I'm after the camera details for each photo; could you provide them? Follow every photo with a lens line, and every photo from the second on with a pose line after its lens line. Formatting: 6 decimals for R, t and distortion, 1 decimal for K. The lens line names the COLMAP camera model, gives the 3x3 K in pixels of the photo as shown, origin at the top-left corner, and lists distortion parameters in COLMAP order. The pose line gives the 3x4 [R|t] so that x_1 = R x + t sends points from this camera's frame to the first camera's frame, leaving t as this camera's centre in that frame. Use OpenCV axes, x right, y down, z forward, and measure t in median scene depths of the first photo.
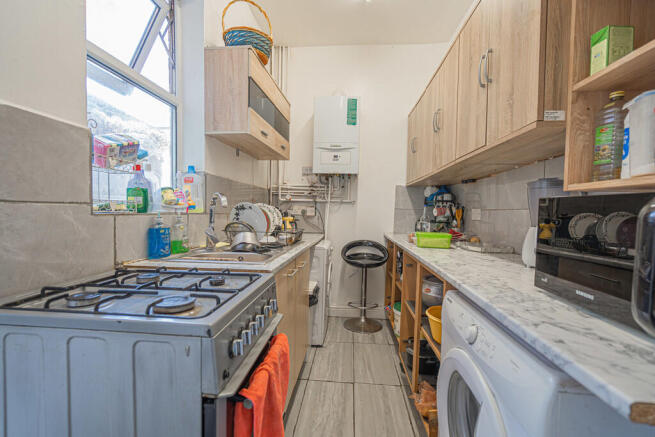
lens RADIAL K [[294.9, 0, 326.0], [0, 294.9, 221.0], [0, 0, 1]] dist [-0.000140, 0.000296]
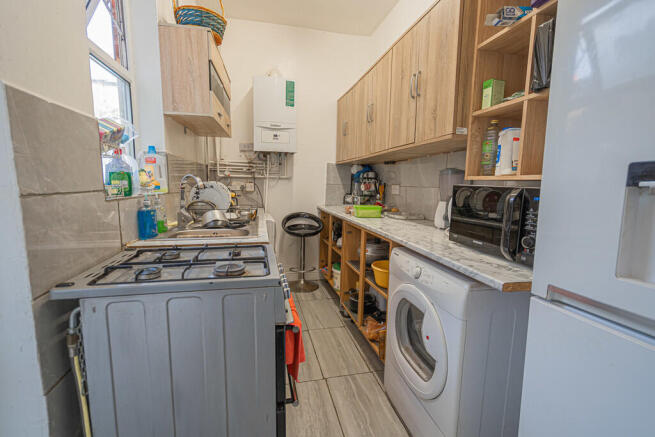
lens RADIAL K [[294.9, 0, 326.0], [0, 294.9, 221.0], [0, 0, 1]] dist [-0.000140, 0.000296]
pose [[0.952026, -0.043076, 0.302971, -0.214676], [0.012387, 0.994656, 0.102497, -0.029654], [-0.305768, -0.093827, 0.947472, -0.160278]]
